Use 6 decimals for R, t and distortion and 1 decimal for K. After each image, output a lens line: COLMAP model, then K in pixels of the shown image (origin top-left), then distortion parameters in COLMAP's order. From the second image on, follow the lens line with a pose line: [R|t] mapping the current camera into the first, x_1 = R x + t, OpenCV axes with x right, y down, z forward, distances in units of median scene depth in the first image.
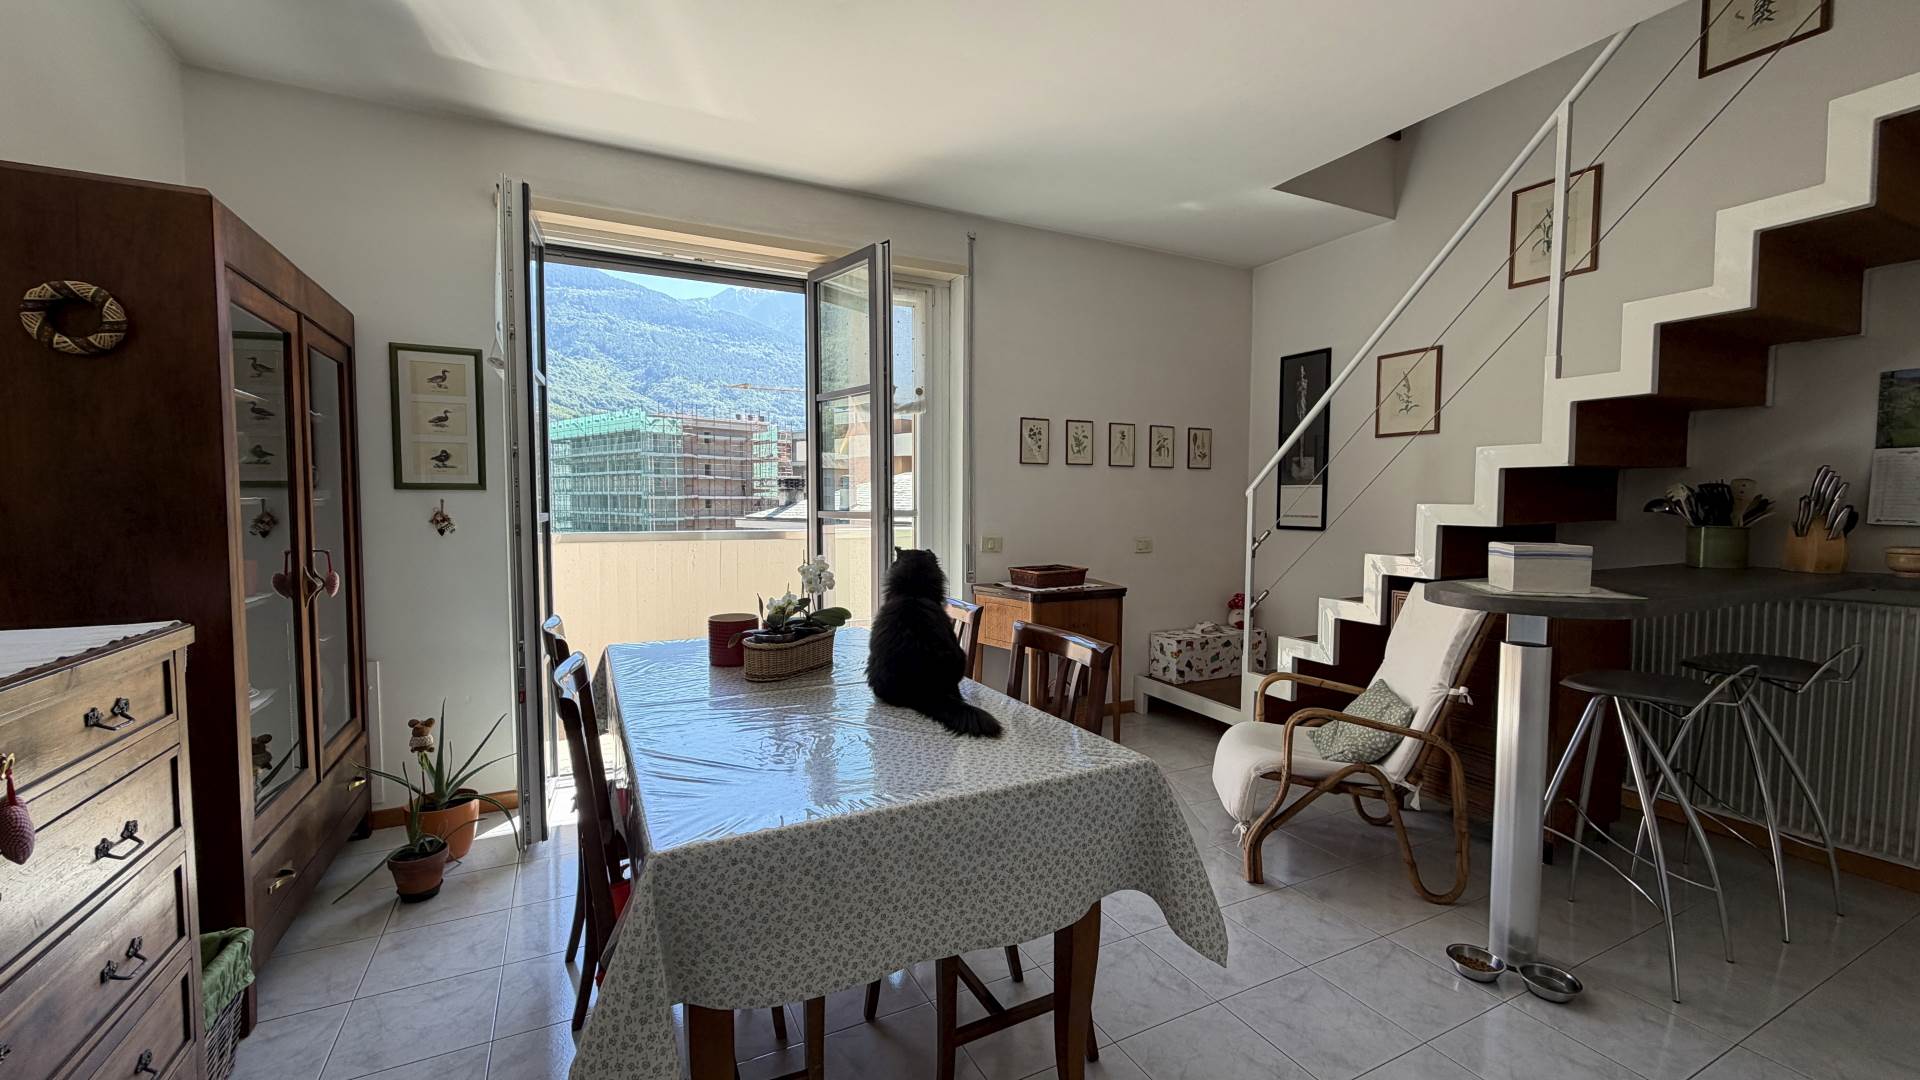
lens RADIAL K [[765.0, 0, 955.6], [0, 765.0, 542.6], [0, 0, 1]] dist [-0.001113, 0.000953]
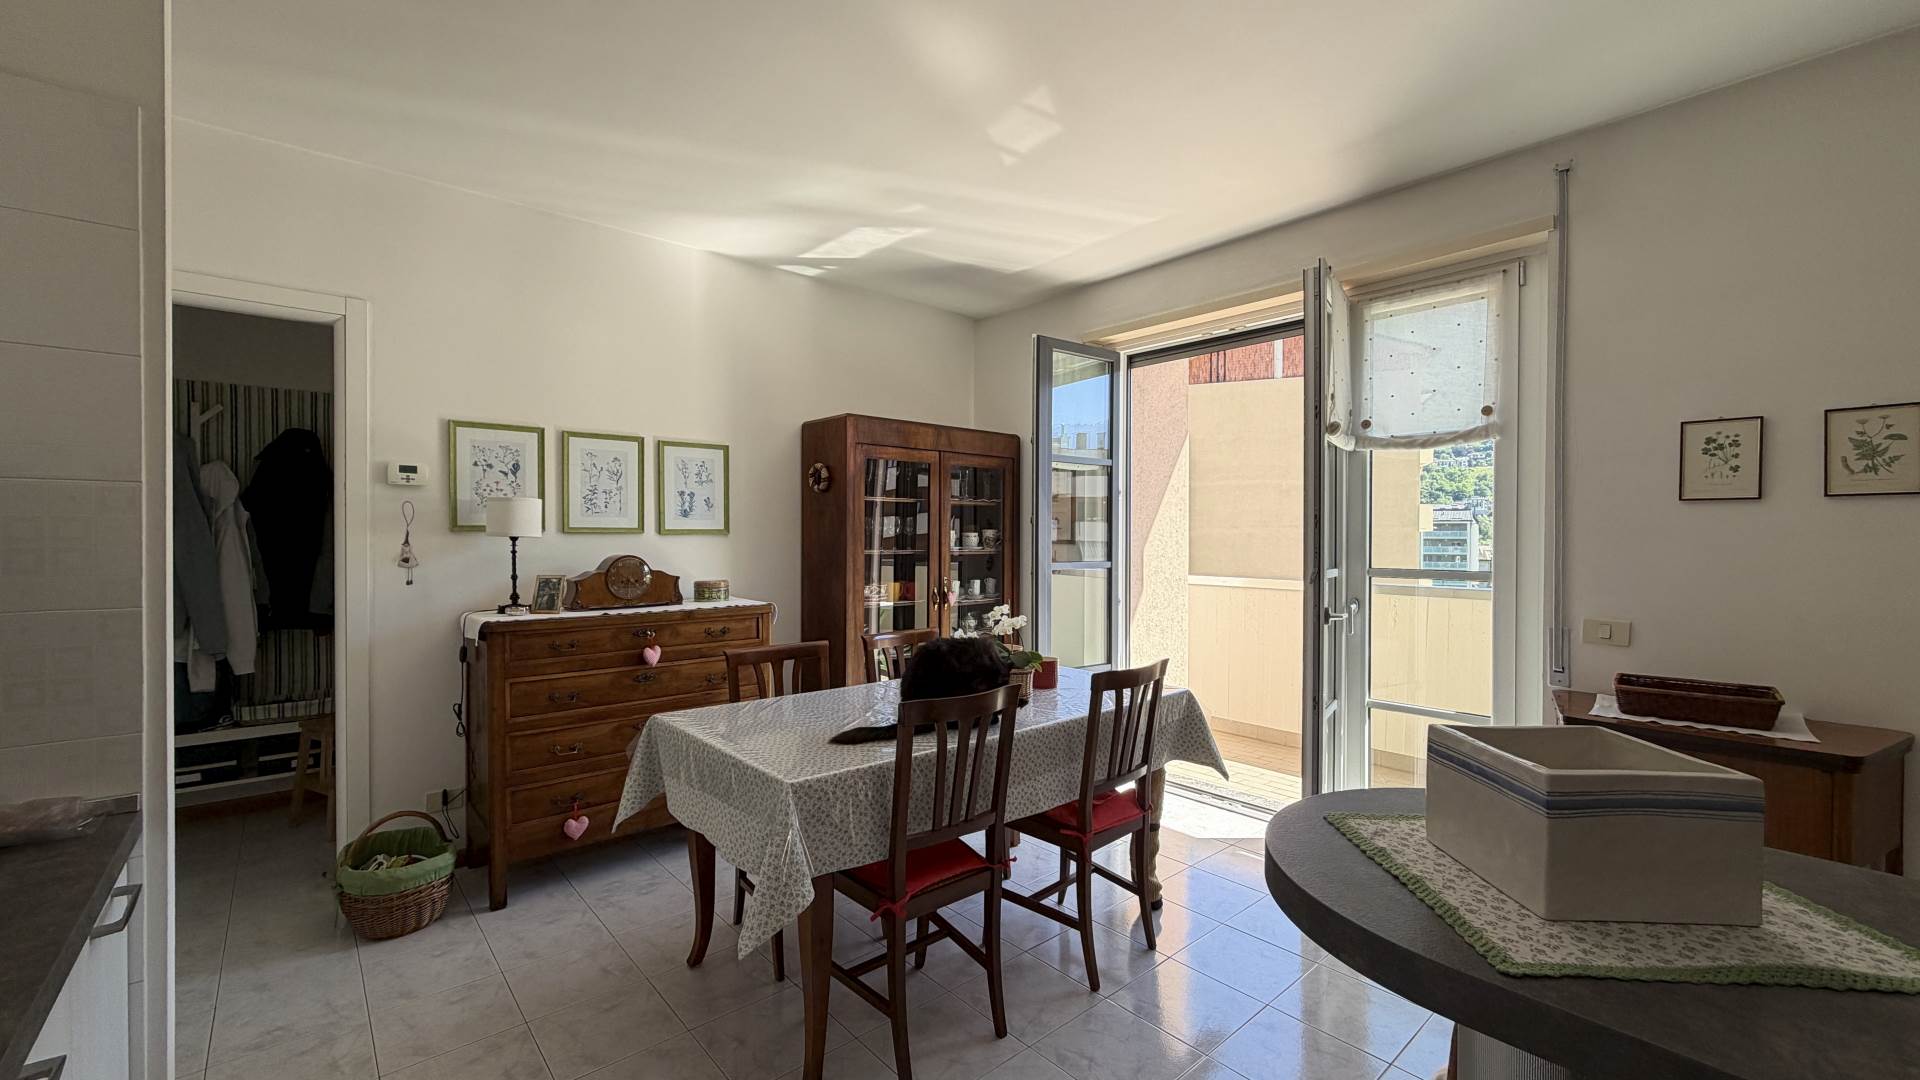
lens RADIAL K [[765.0, 0, 954.4], [0, 765.0, 539.4], [0, 0, 1]] dist [-0.001113, 0.000953]
pose [[0.245834, 0.003205, -0.969307, 0.558682], [-0.056200, 0.998359, -0.010953, -0.039051], [0.967681, 0.057168, 0.245610, 0.346881]]
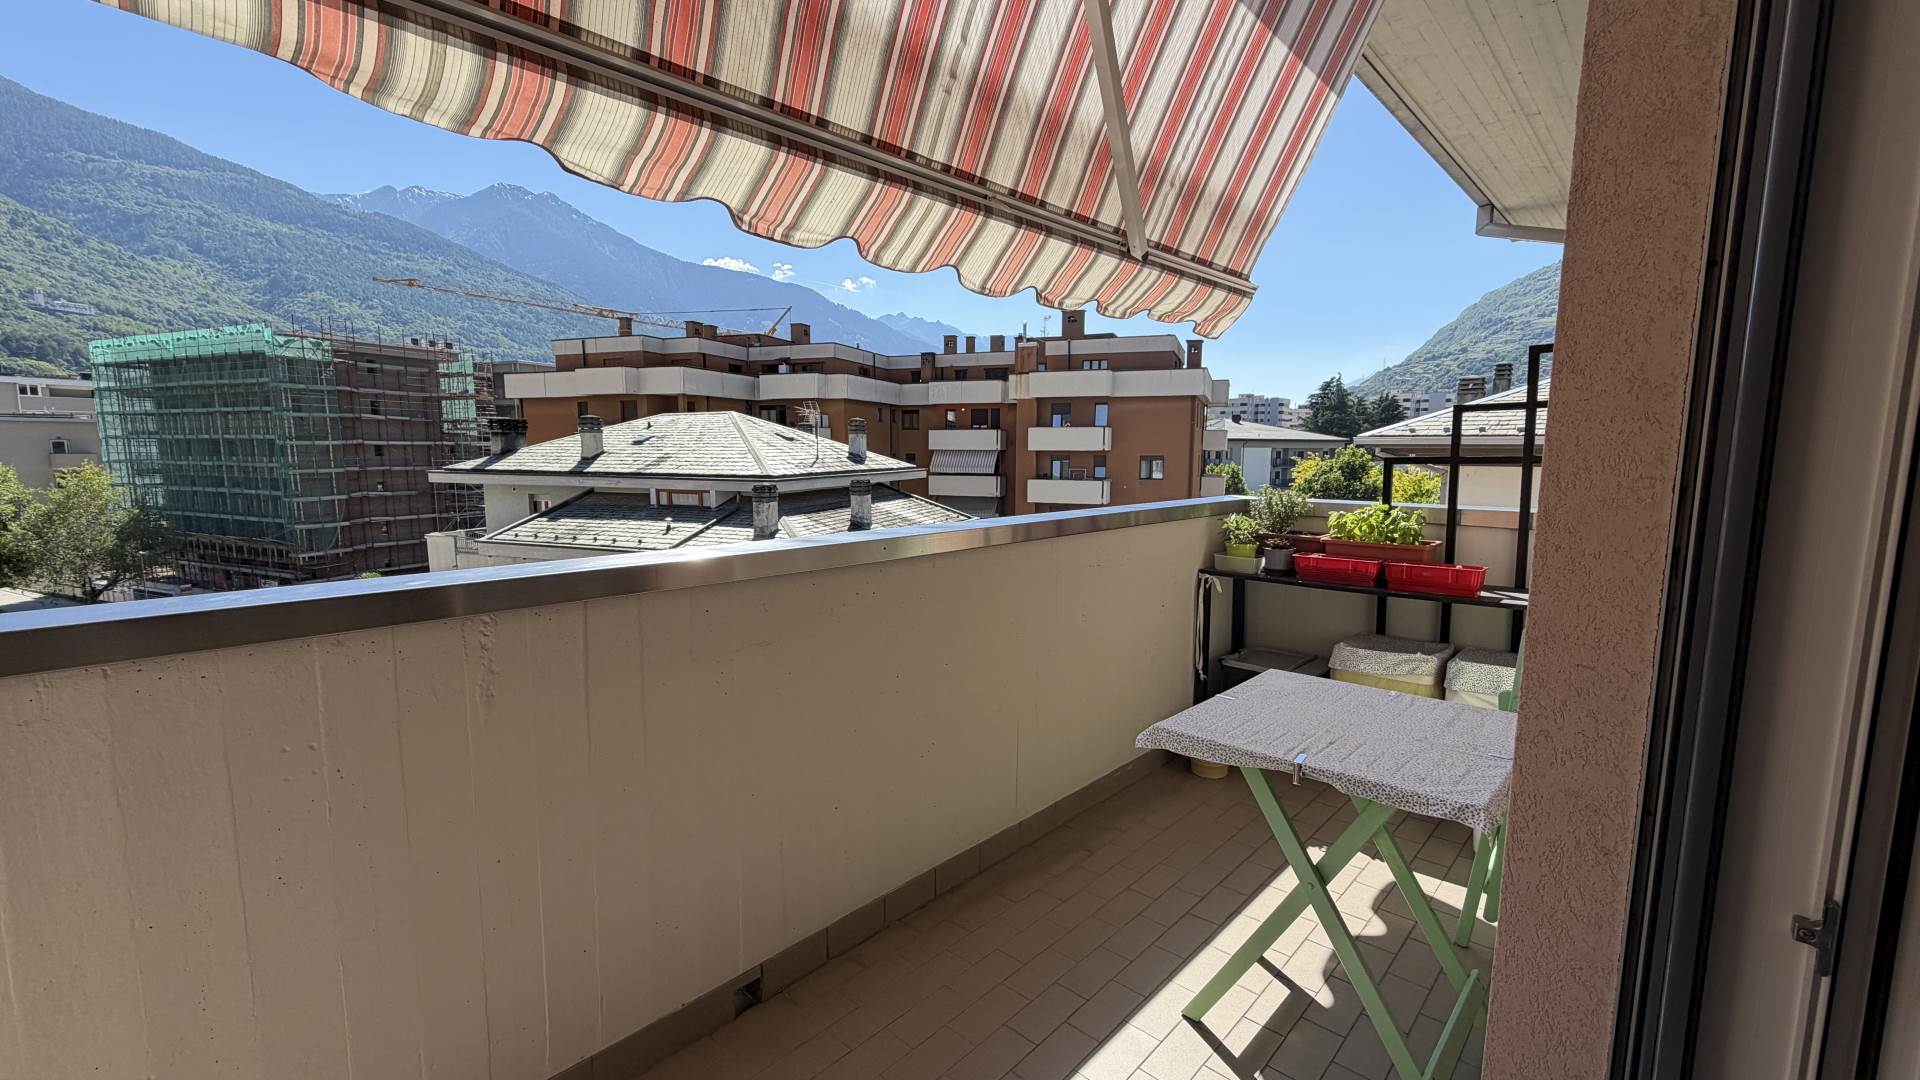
lens RADIAL K [[765.0, 0, 954.0], [0, 765.0, 543.2], [0, 0, 1]] dist [-0.001113, 0.000953]
pose [[0.945423, -0.040248, 0.323352, -0.360466], [0.017257, 0.997134, 0.073657, -0.060088], [-0.325390, -0.064057, 0.943408, 0.921066]]
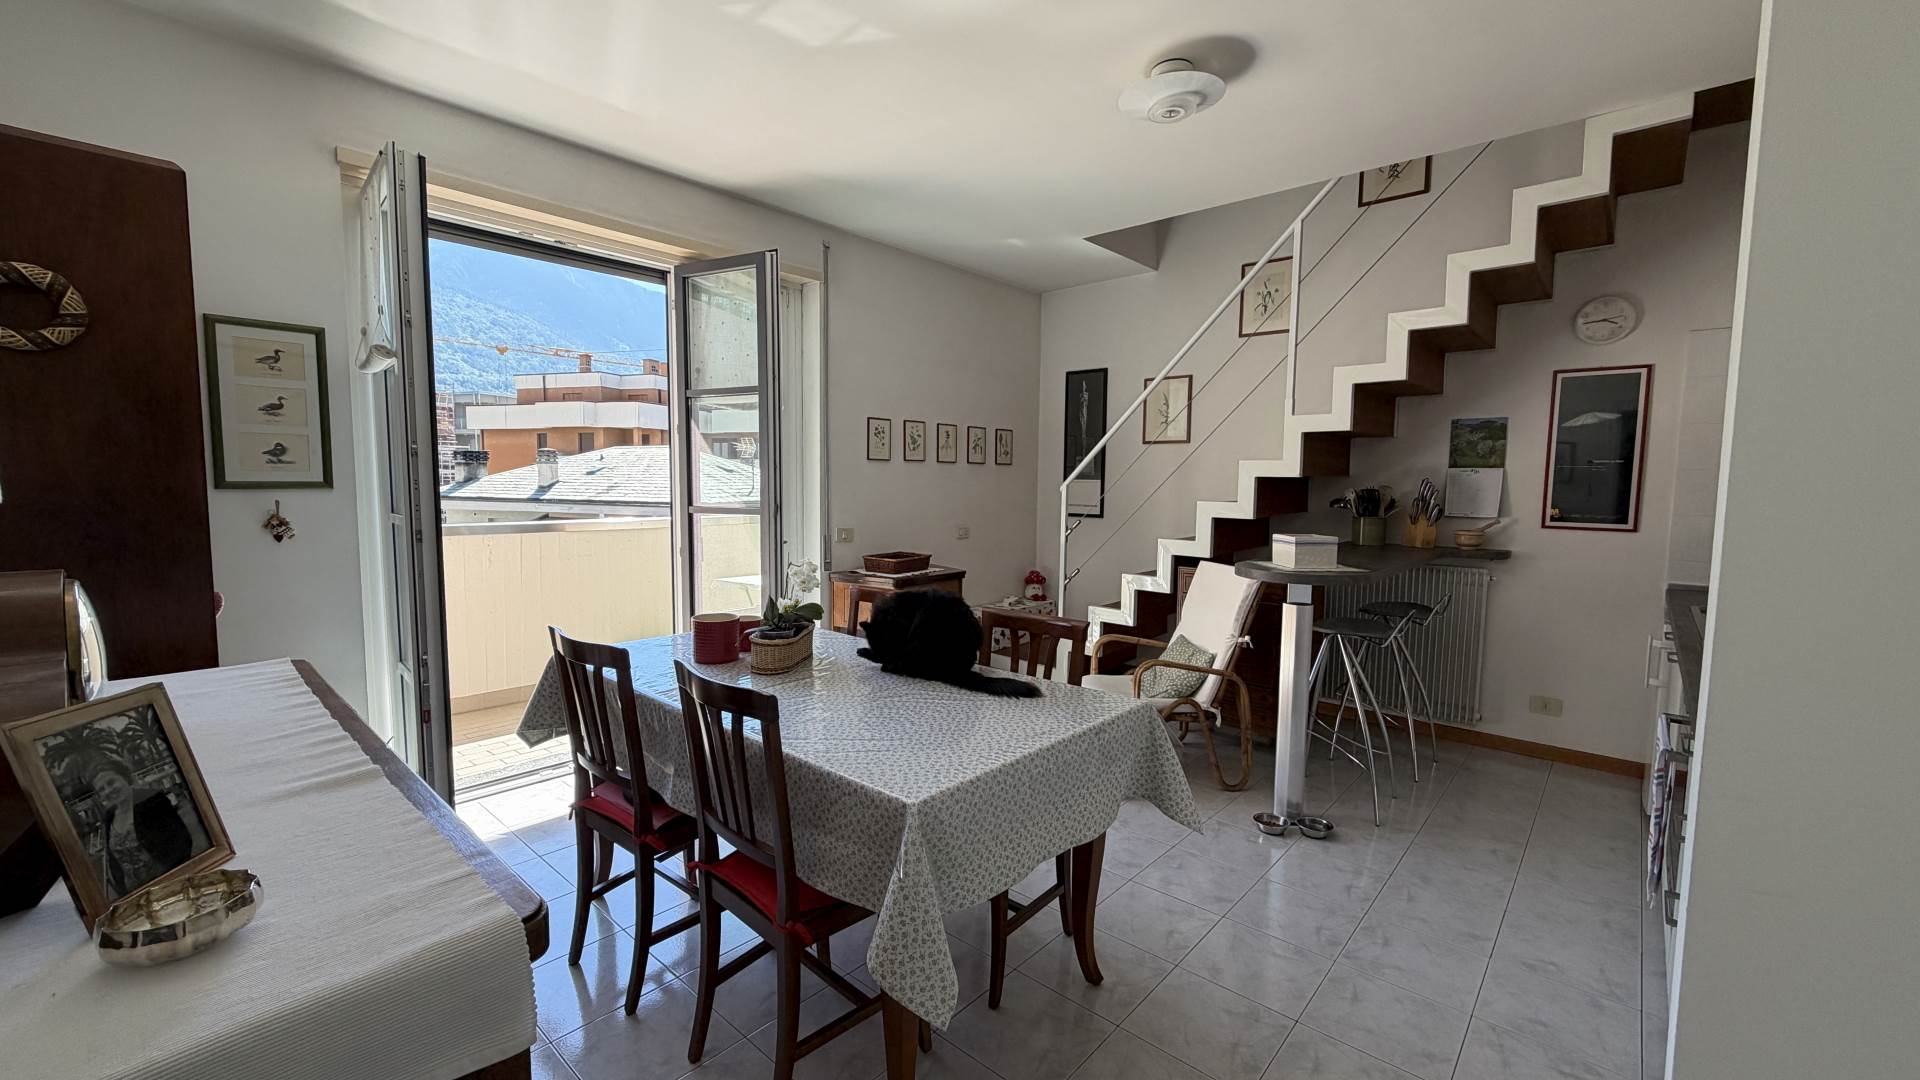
lens RADIAL K [[765.0, 0, 956.2], [0, 765.0, 543.5], [0, 0, 1]] dist [-0.001113, 0.000953]
pose [[0.929824, -0.023553, 0.367249, -0.217052], [0.011503, 0.999322, 0.034965, -0.022815], [-0.367824, -0.028287, 0.929465, -0.064208]]
